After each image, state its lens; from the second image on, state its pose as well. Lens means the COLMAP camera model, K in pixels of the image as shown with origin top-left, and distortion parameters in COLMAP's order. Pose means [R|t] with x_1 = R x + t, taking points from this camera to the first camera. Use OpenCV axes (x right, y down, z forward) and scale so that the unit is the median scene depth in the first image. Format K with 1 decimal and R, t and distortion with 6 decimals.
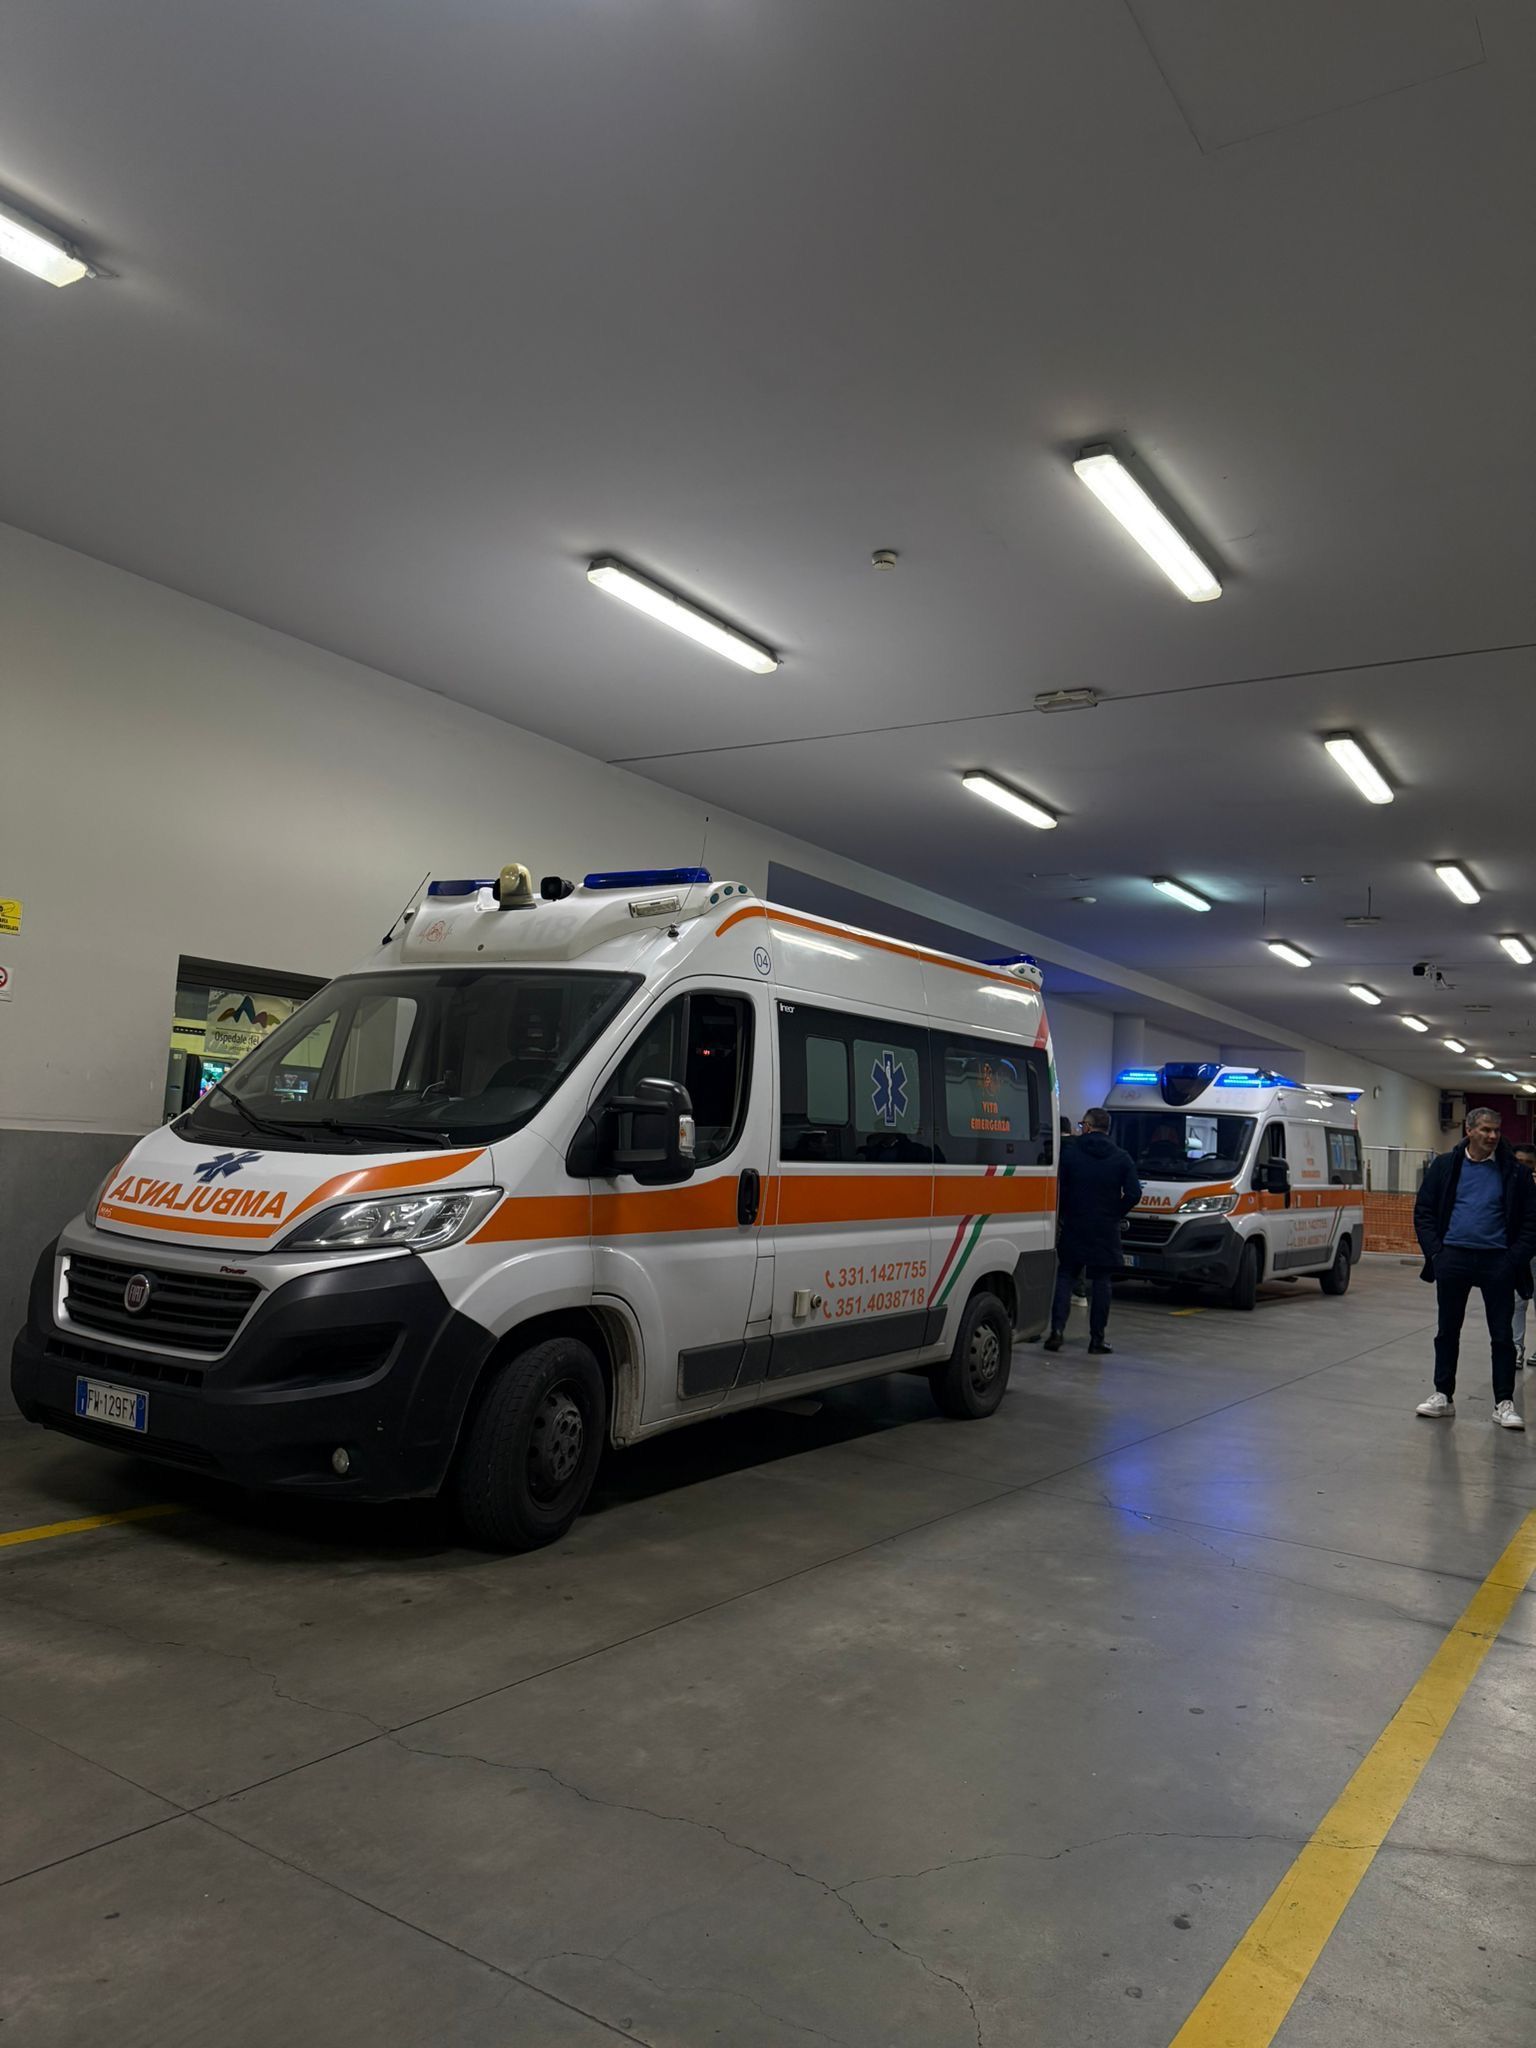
lens RADIAL K [[1430.1, 0, 768.0], [0, 1430.1, 1024.0], [0, 0, 1]] dist [0.085567, -0.004490]
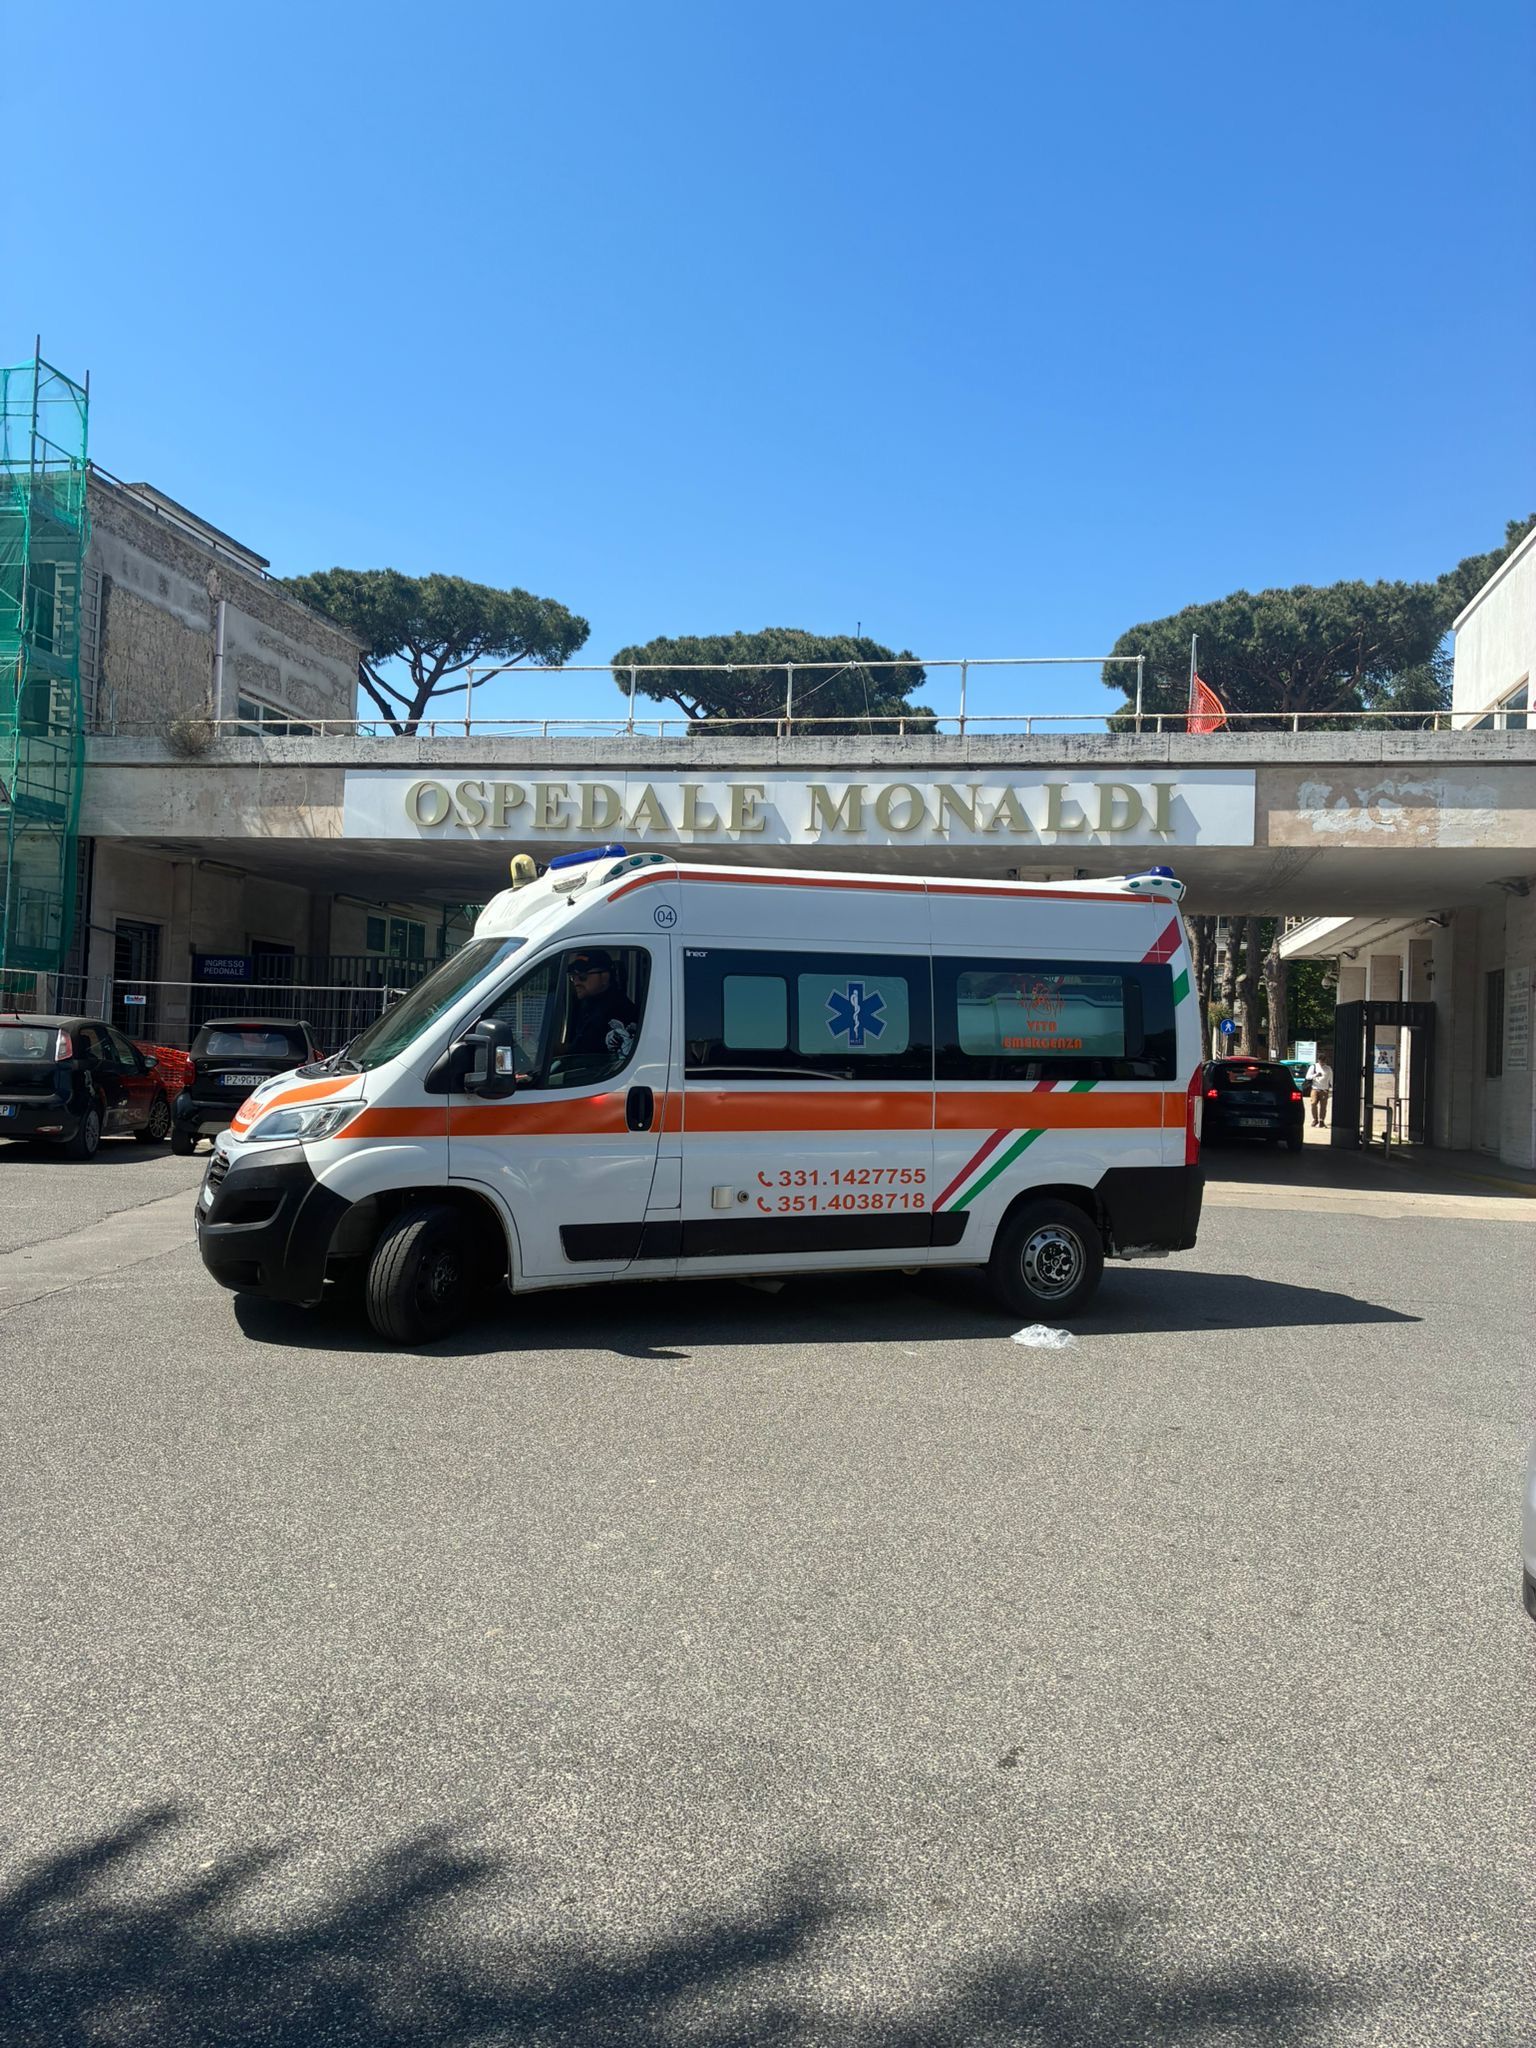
lens RADIAL K [[1430.1, 0, 768.0], [0, 1430.1, 1024.0], [0, 0, 1]] dist [0.085567, -0.004490]
pose [[0.797941, -0.032296, -0.601870, 0.760767], [0.065435, 0.997303, 0.033237, 0.011468], [0.599174, -0.065905, 0.797902, 0.068776]]
